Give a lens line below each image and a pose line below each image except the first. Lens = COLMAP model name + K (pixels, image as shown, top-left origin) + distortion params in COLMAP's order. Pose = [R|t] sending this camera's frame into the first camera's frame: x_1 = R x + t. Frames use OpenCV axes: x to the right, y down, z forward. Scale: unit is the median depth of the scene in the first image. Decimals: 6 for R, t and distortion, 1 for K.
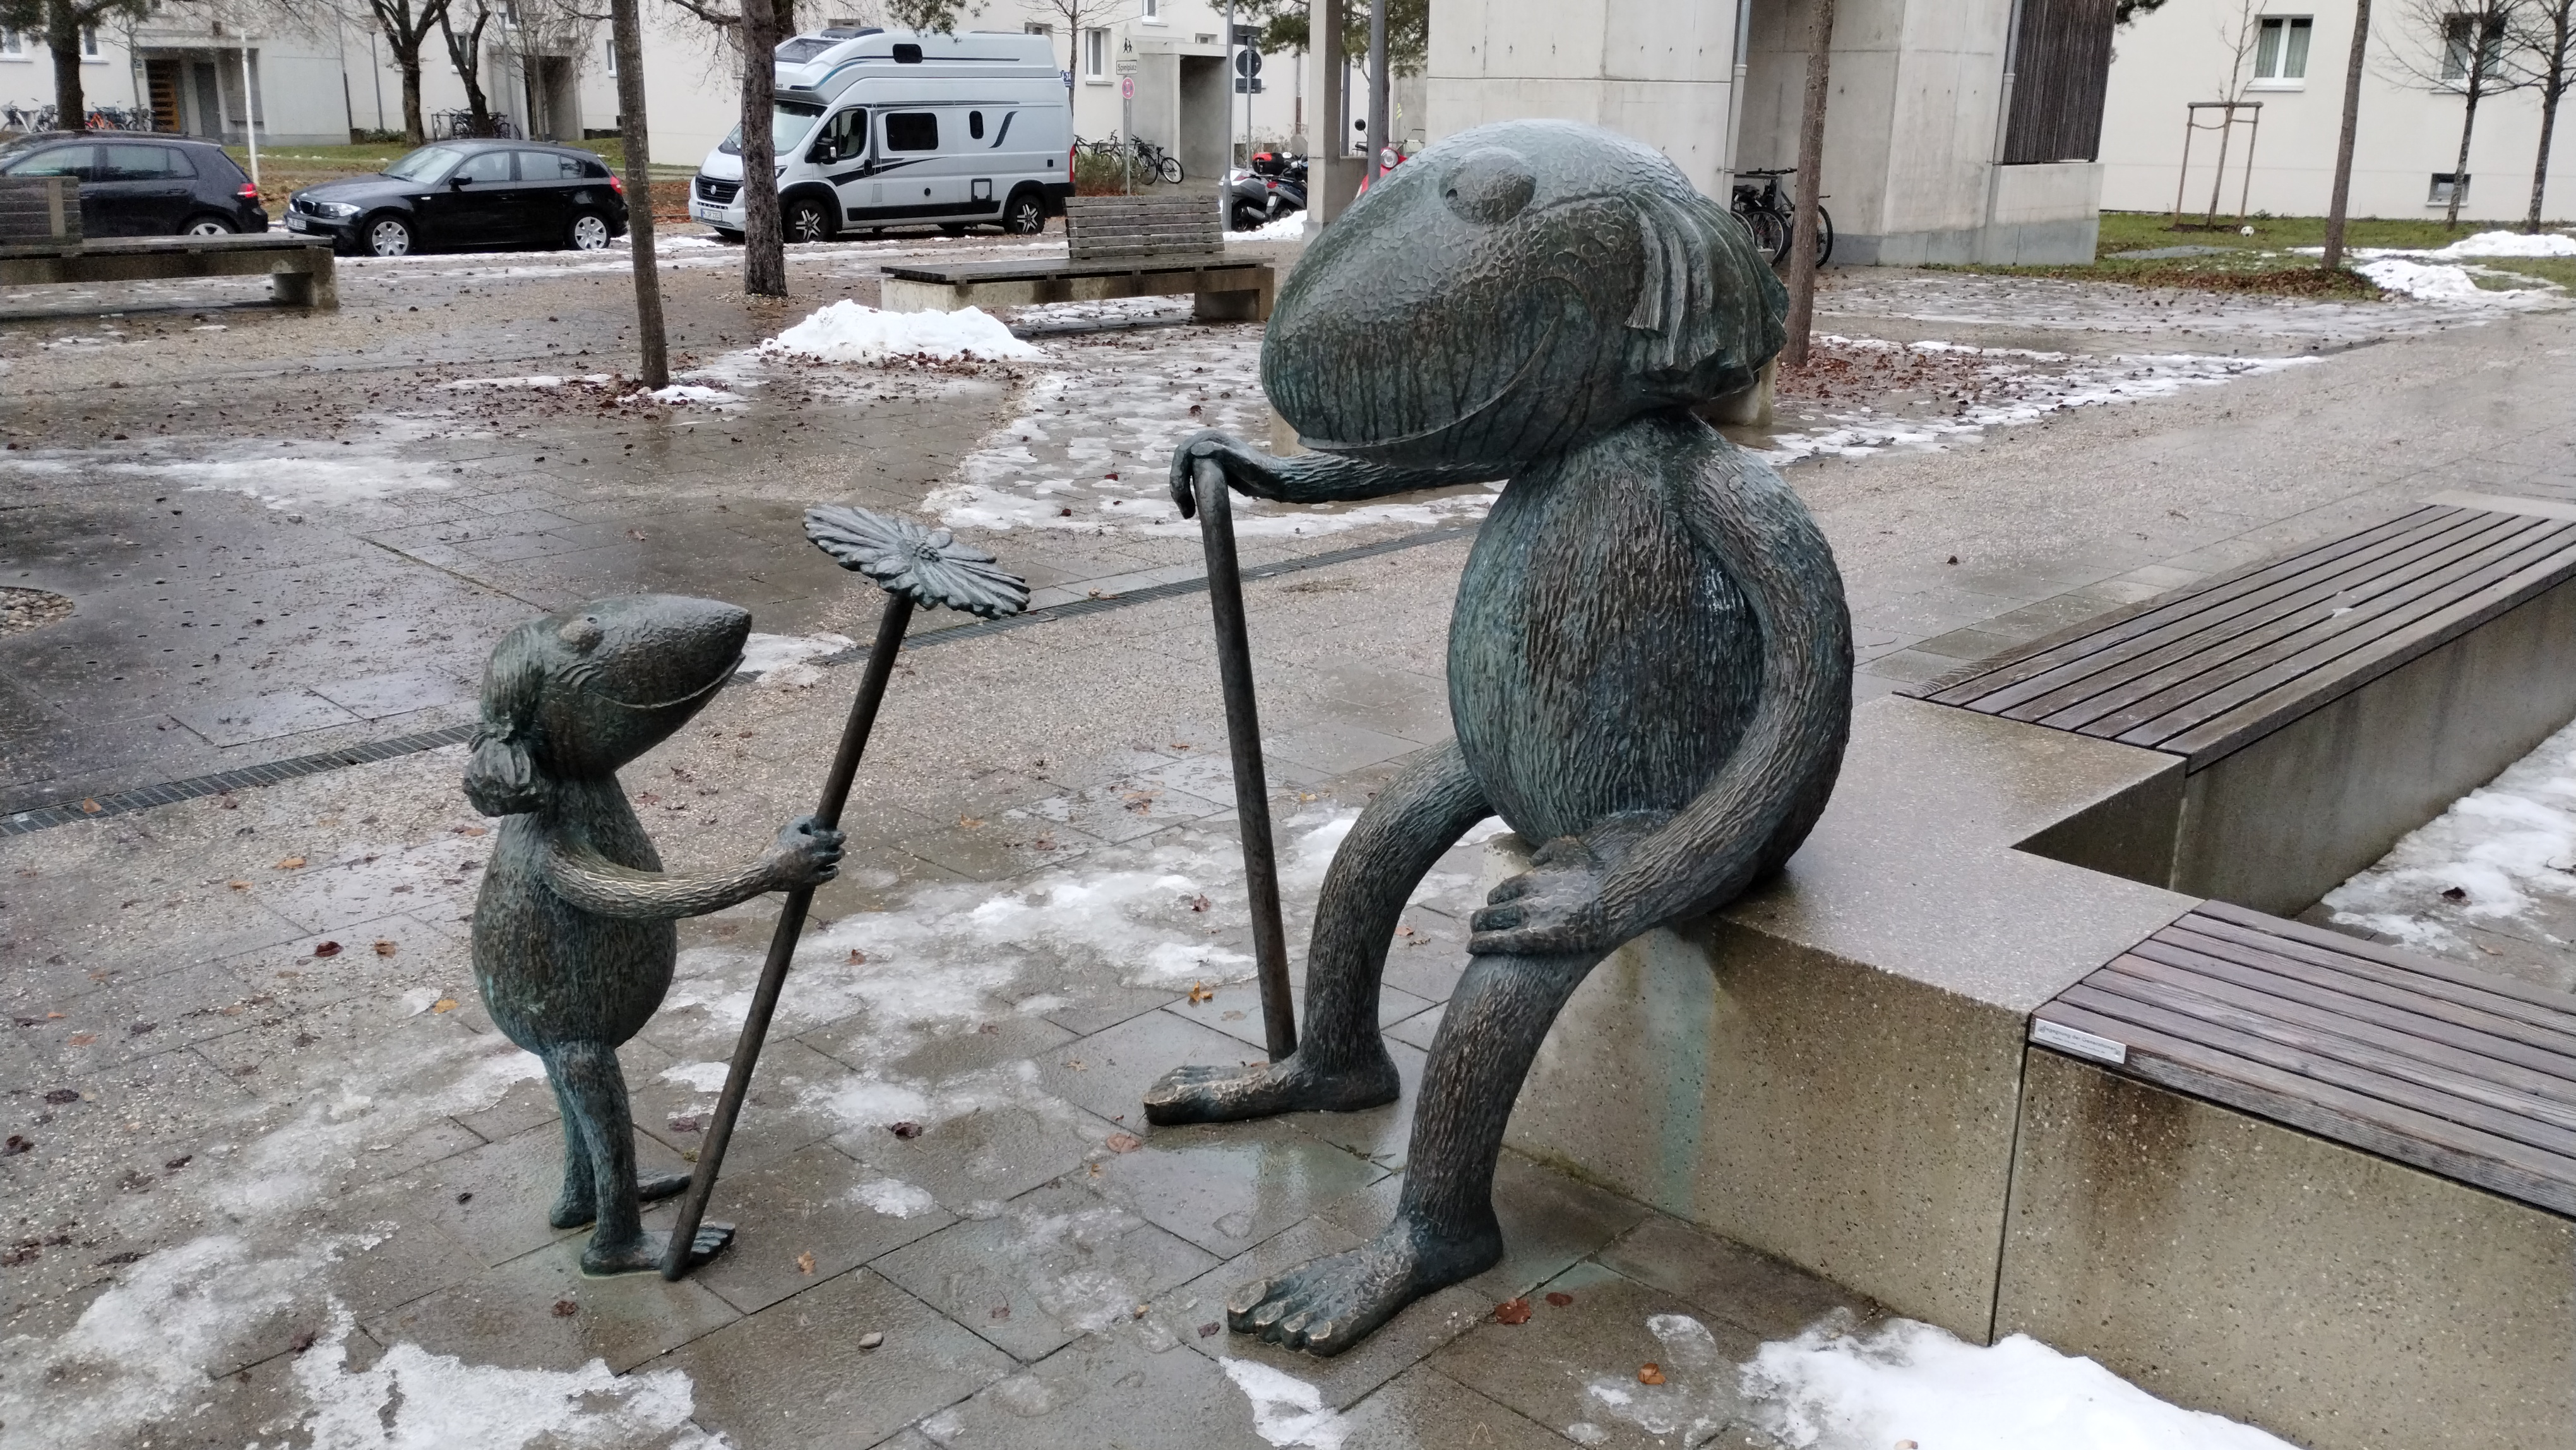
lens RADIAL K [[2120.8, 0, 1284.0], [0, 2120.8, 744.1], [0, 0, 1]] dist [0.069831, -0.065563]
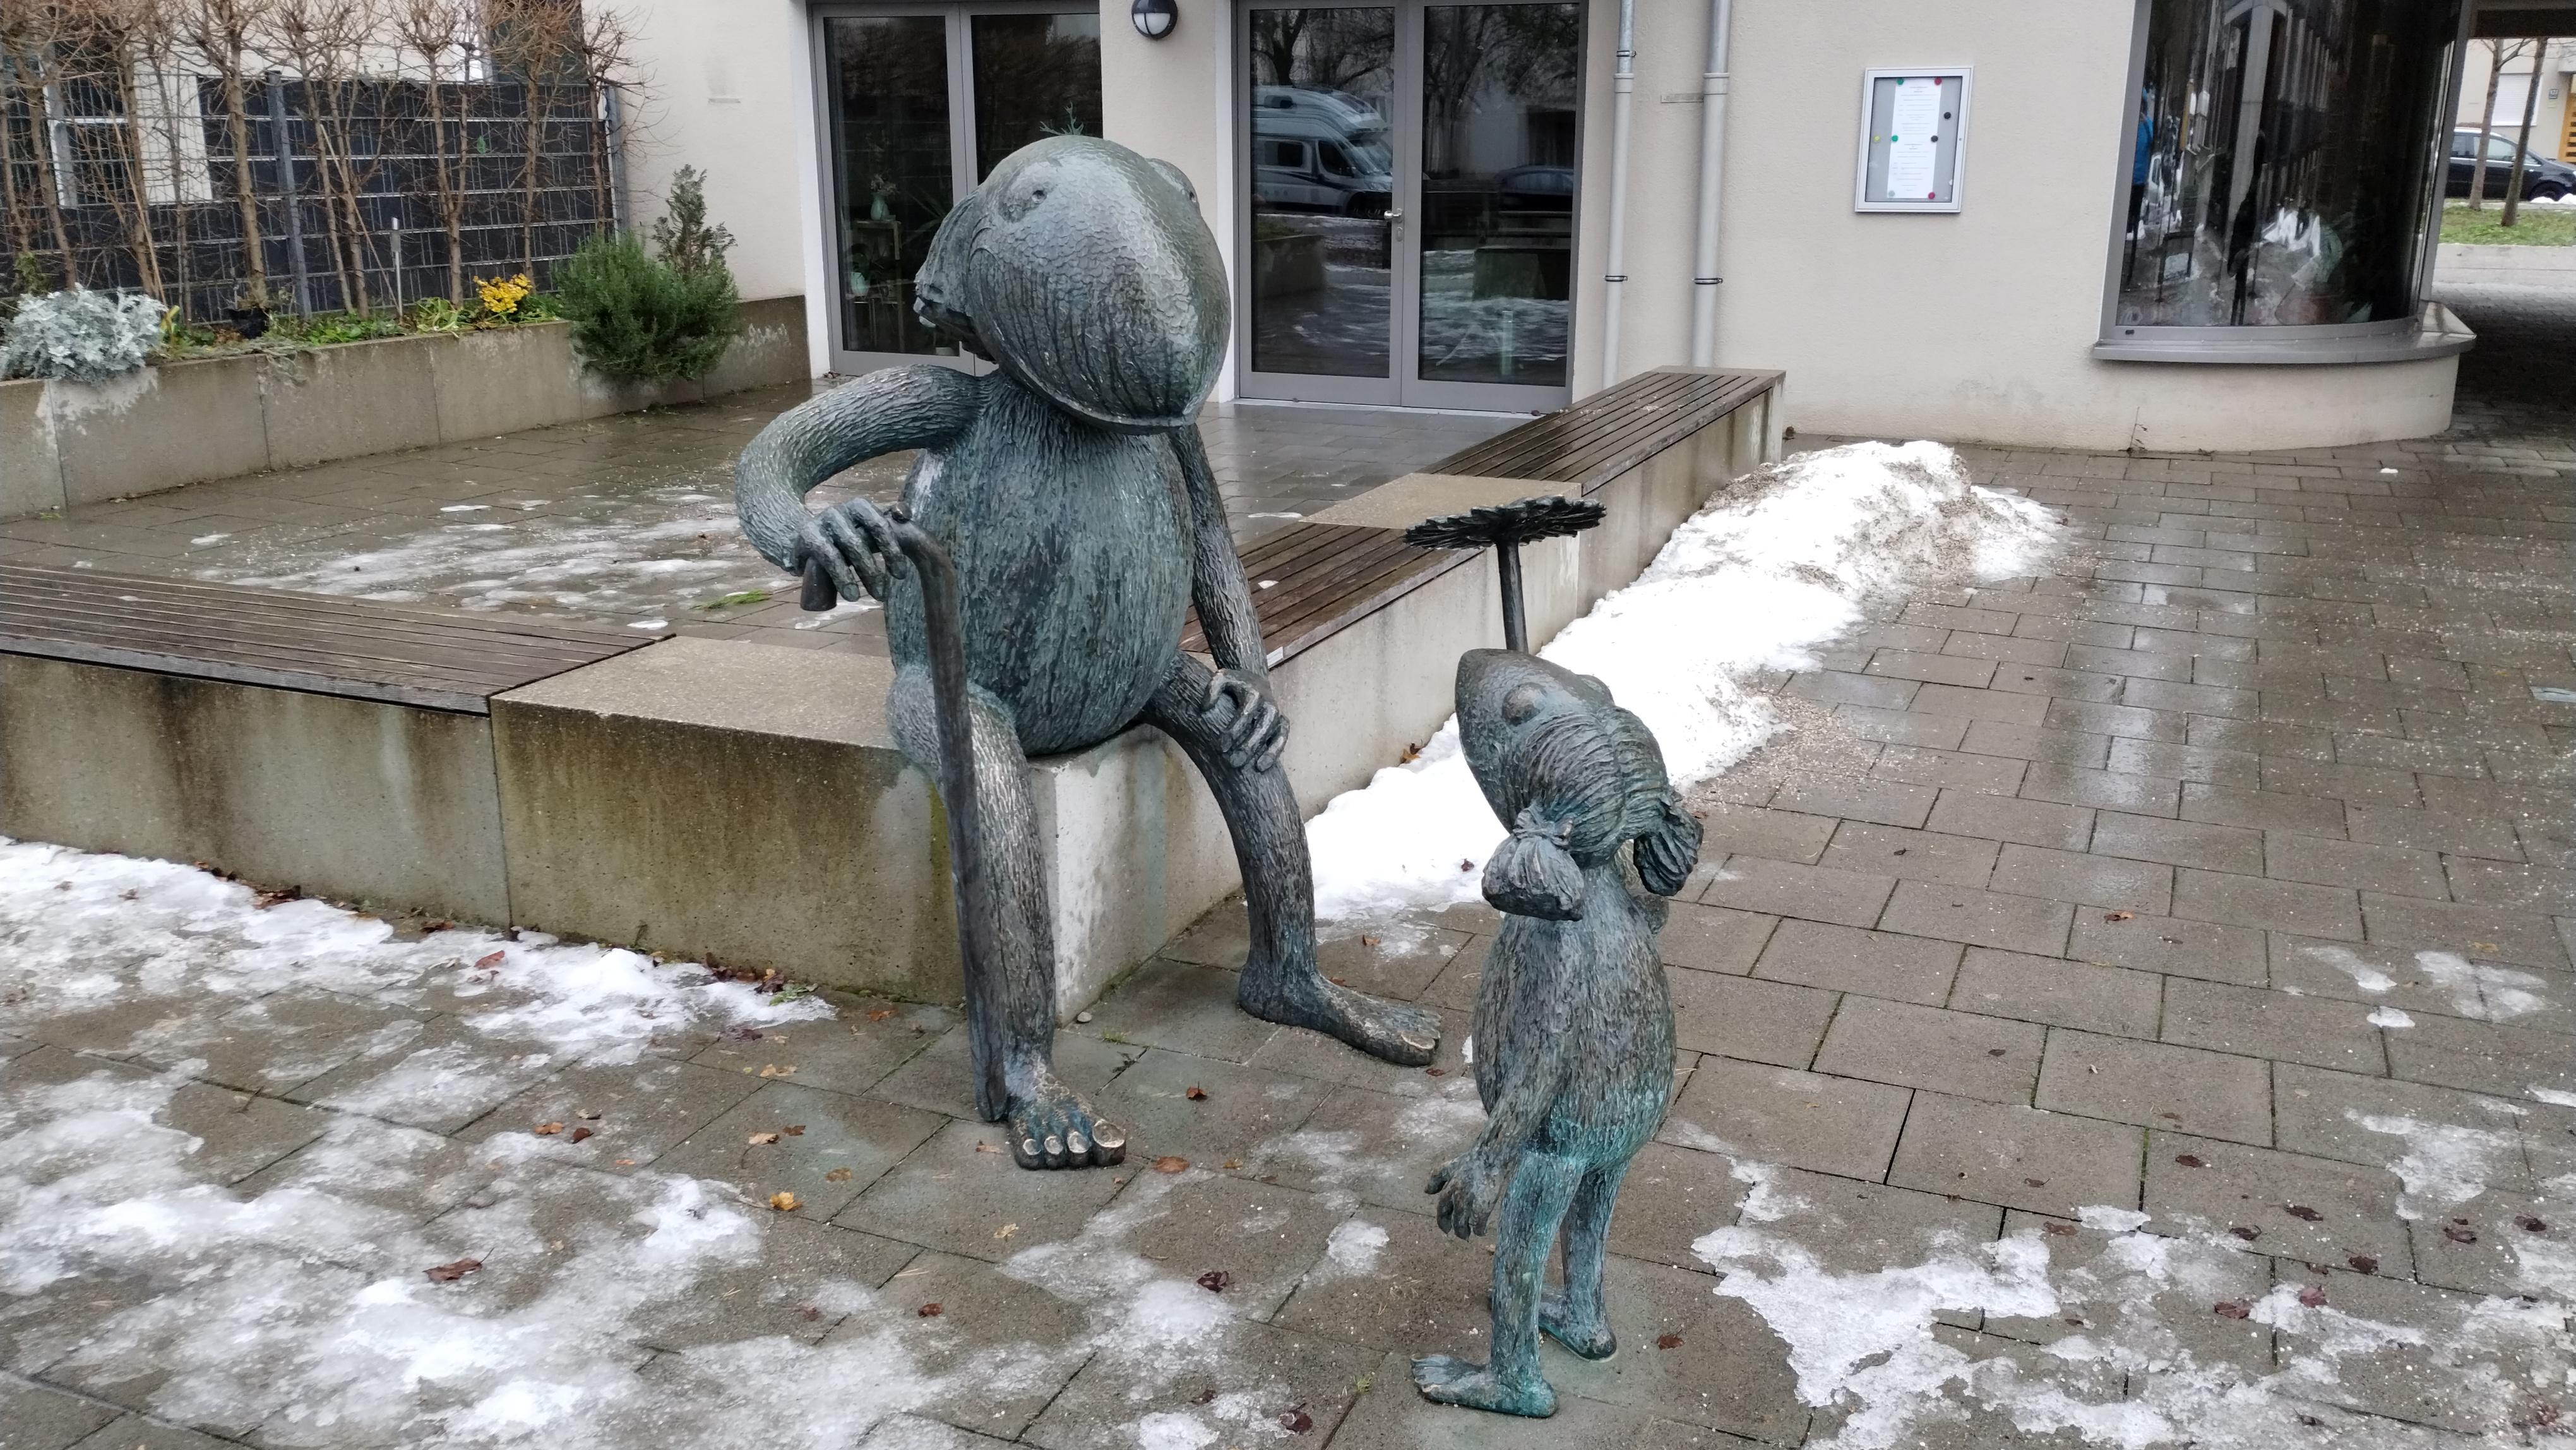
lens RADIAL K [[2120.8, 0, 1308.4], [0, 2120.8, 735.8], [0, 0, 1]] dist [0.069831, -0.065563]
pose [[-0.361968, -0.274045, 0.890999, -1.097338], [0.262580, 0.887135, 0.379530, -0.417670], [-0.894444, 0.371336, -0.249156, 1.305661]]
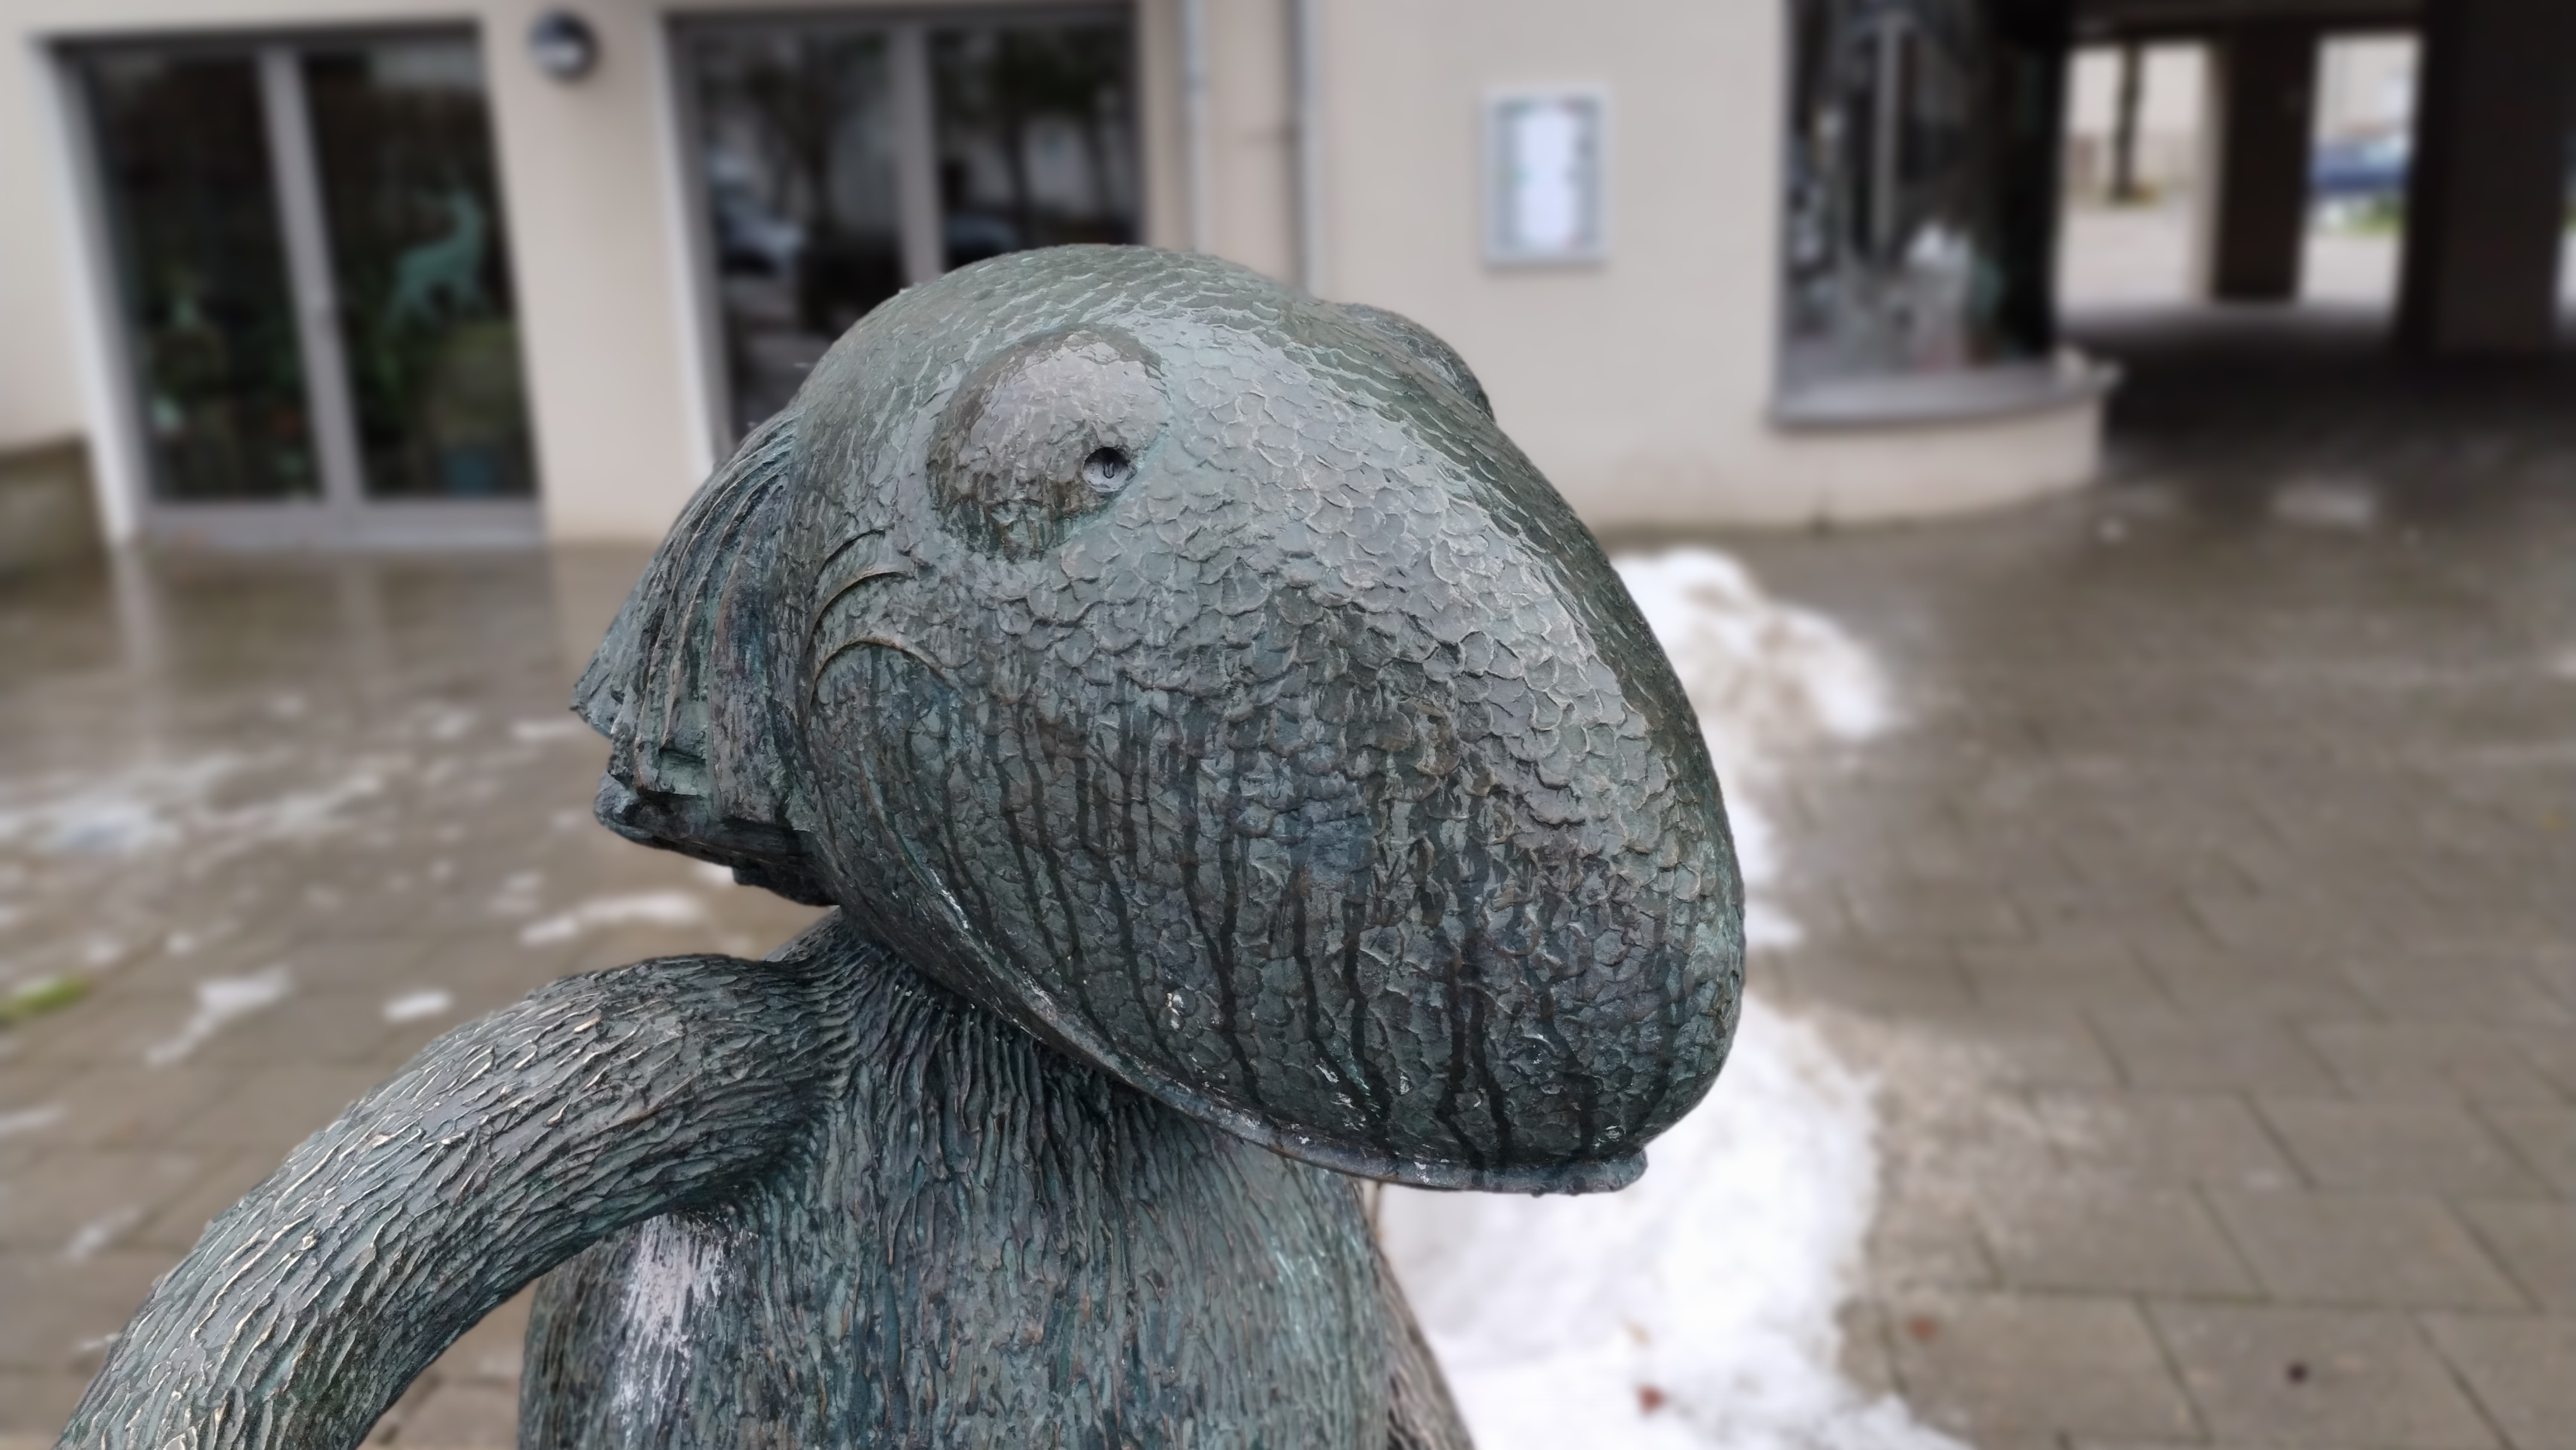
lens RADIAL K [[2158.7, 0, 1313.2], [0, 2158.7, 721.8], [0, 0, 1]] dist [0.030403, -0.016159]
pose [[-0.613735, -0.196802, 0.764590, -0.297671], [0.248178, 0.871253, 0.423469, -0.380215], [-0.749491, 0.449652, -0.485877, 1.206355]]
